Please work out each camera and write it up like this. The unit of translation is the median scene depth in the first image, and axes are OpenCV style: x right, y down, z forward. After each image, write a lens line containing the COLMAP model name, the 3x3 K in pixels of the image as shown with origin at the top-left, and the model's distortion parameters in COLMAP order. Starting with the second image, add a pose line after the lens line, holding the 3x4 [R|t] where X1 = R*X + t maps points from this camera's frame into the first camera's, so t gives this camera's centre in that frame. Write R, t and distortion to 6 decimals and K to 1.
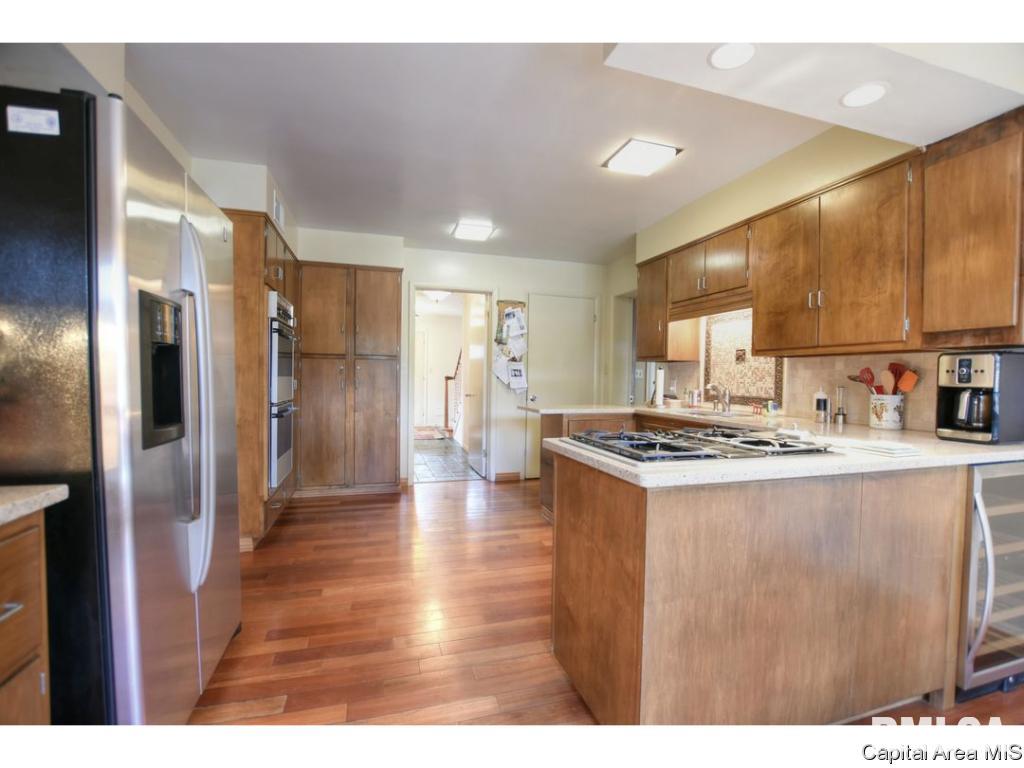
lens RADIAL K [[449.4, 0, 511.0], [0, 449.4, 388.4], [0, 0, 1]] dist [-0.029665, 0.000914]
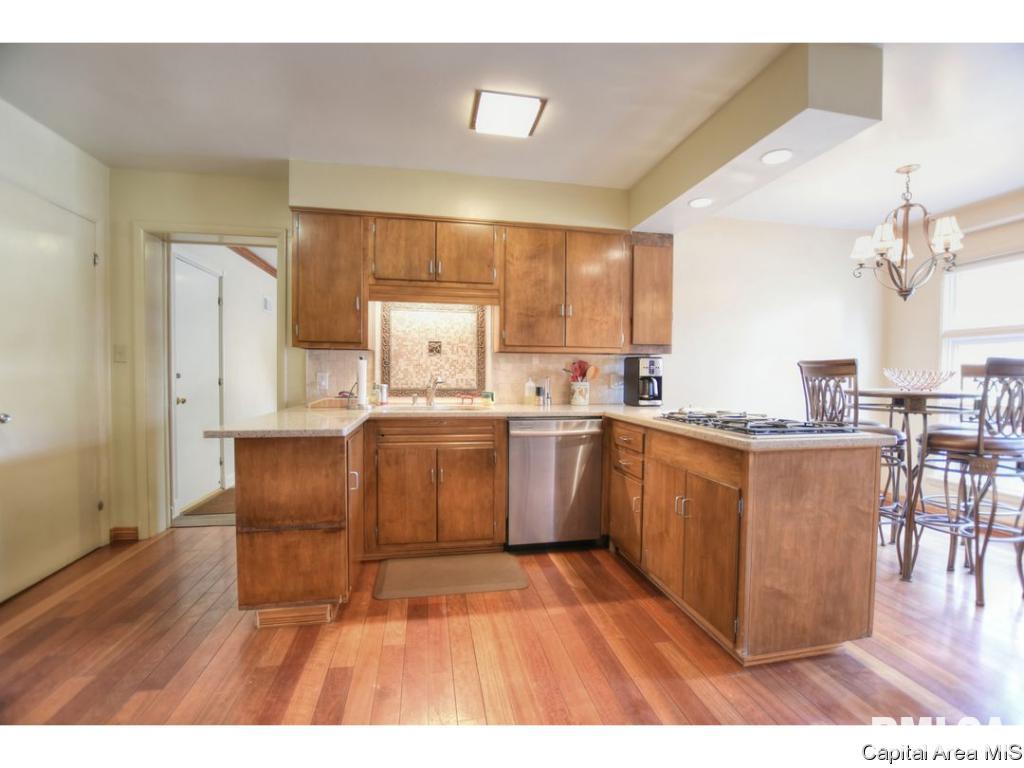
lens RADIAL K [[449.4, 0, 513.2], [0, 449.4, 386.1], [0, 0, 1]] dist [-0.029665, 0.000914]
pose [[0.115791, -0.039047, 0.992506, -0.576912], [0.018316, 0.999141, 0.037171, -0.027408], [-0.993105, 0.013875, 0.116406, 0.892836]]
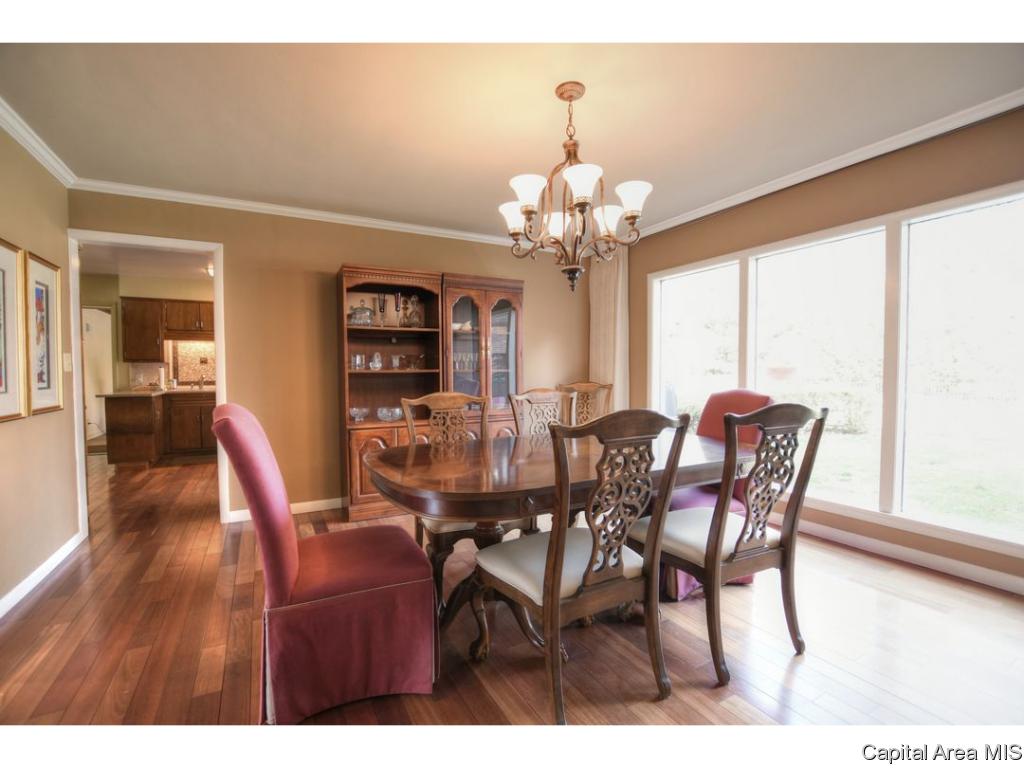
lens RADIAL K [[449.4, 0, 507.1], [0, 449.4, 388.8], [0, 0, 1]] dist [-0.029665, 0.000914]
pose [[-0.200820, -0.046302, 0.978533, -2.166825], [0.026517, 0.998259, 0.052677, -0.021289], [-0.979269, 0.036526, -0.199242, 0.074544]]
